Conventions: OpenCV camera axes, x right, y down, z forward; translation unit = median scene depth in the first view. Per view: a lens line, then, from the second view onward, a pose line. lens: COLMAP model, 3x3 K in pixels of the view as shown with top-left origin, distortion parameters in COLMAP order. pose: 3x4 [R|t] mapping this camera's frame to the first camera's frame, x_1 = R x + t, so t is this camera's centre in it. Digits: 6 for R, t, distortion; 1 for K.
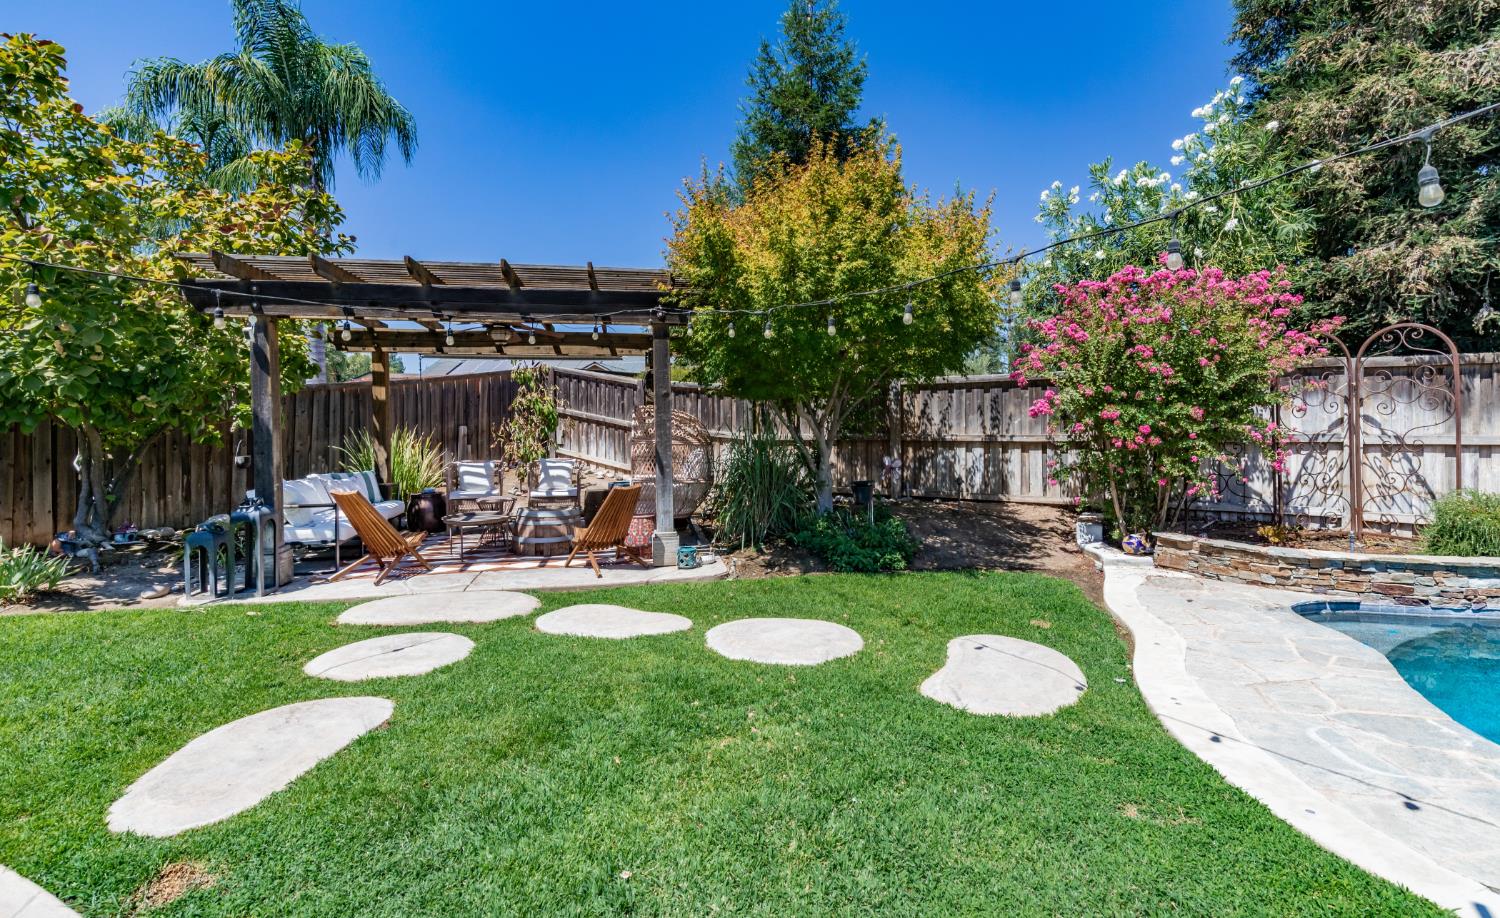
lens RADIAL K [[684.0, 0, 750.2], [0, 684.0, 417.9], [0, 0, 1]] dist [0.000337, -0.000018]
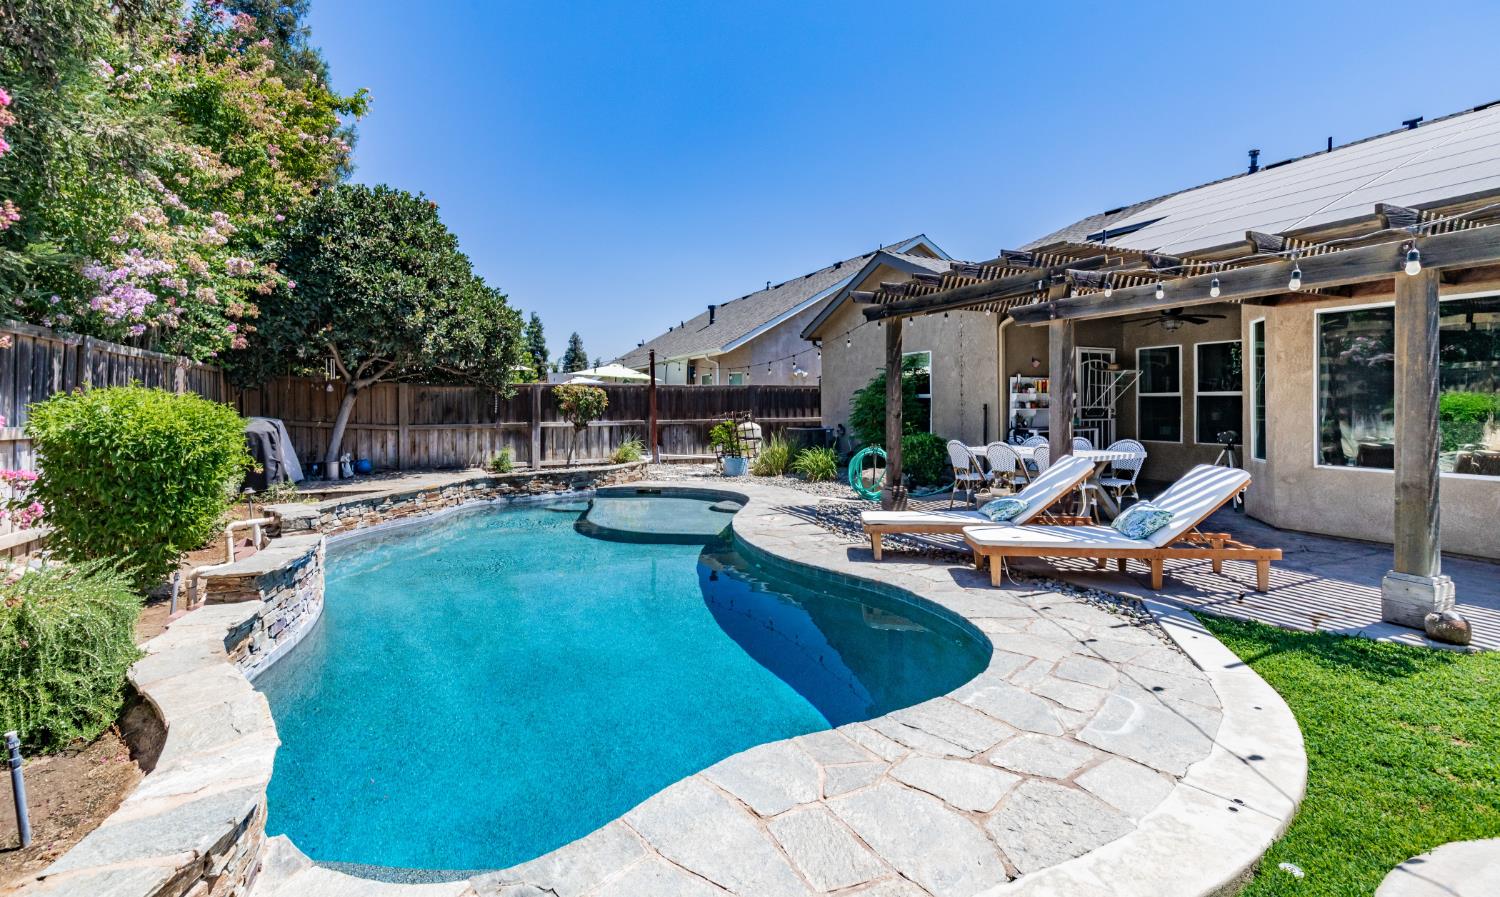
lens RADIAL K [[688.6, 0, 757.6], [0, 688.6, 401.1], [0, 0, 1]] dist [0.013403, -0.000145]
pose [[-0.841684, 0.013885, 0.539792, 0.339849], [0.008361, 0.999885, -0.012683, 0.009213], [-0.539906, -0.006162, -0.841703, 0.976924]]
